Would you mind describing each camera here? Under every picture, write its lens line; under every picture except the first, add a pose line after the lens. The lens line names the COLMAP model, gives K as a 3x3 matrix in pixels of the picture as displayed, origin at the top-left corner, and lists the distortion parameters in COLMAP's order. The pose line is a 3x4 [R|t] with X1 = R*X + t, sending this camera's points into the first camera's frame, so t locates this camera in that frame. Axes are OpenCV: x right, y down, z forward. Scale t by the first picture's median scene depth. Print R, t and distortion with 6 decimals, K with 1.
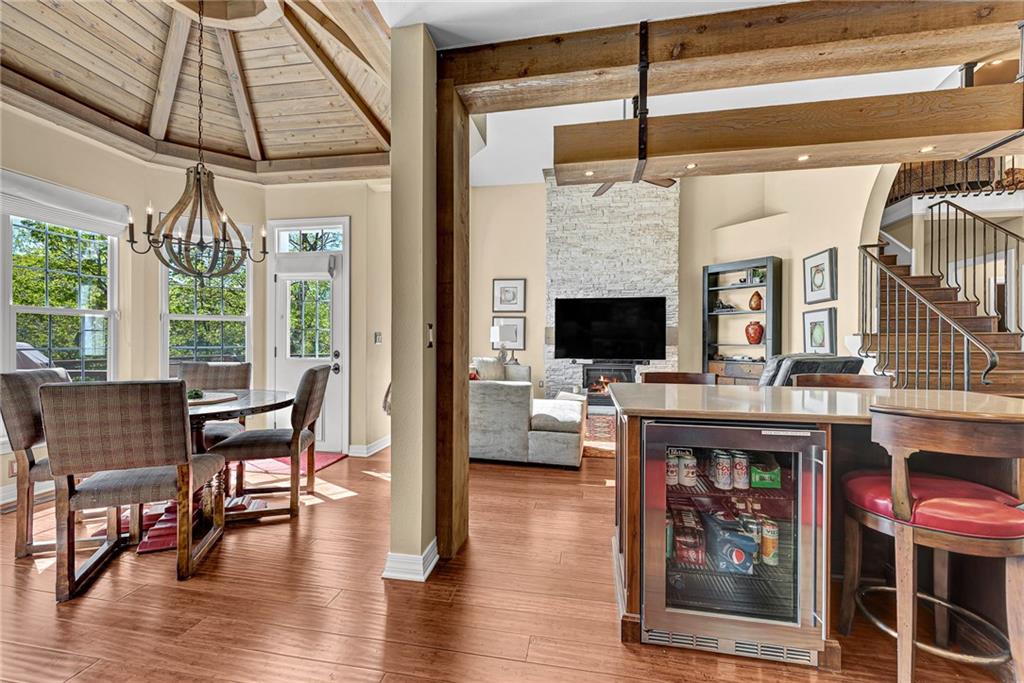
lens RADIAL K [[402.7, 0, 506.0], [0, 402.7, 341.7], [0, 0, 1]] dist [0.007909, -0.002383]
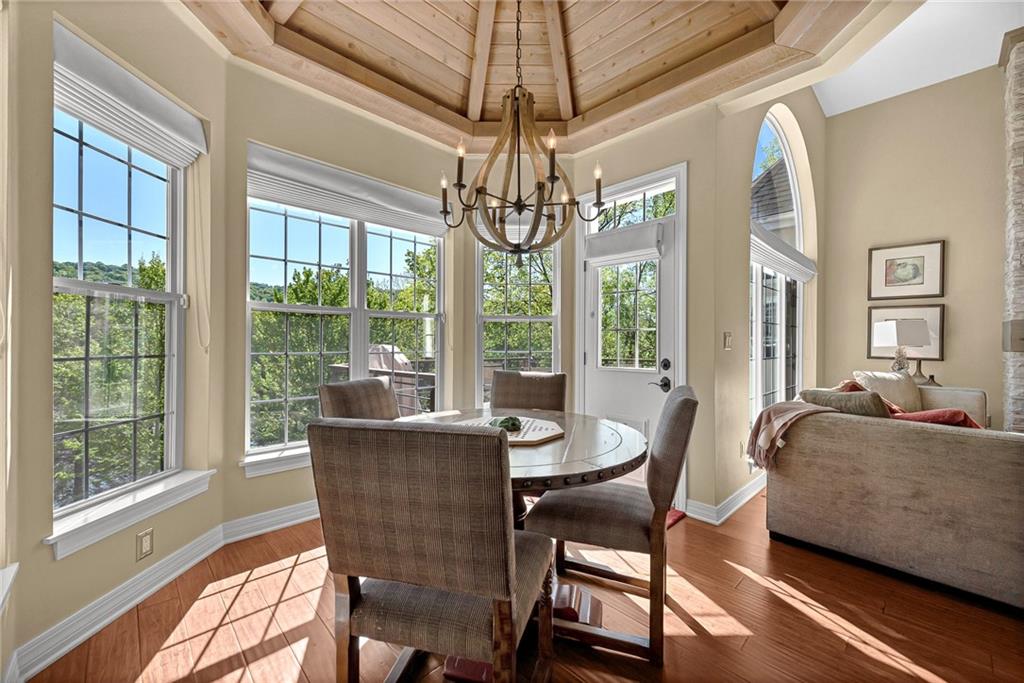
lens RADIAL K [[402.7, 0, 509.4], [0, 402.7, 342.5], [0, 0, 1]] dist [0.007909, -0.002383]
pose [[0.806270, -0.001426, -0.591545, -0.273594], [-0.002230, 0.999983, -0.005451, -0.001930], [0.591543, 0.005714, 0.806253, 0.332465]]
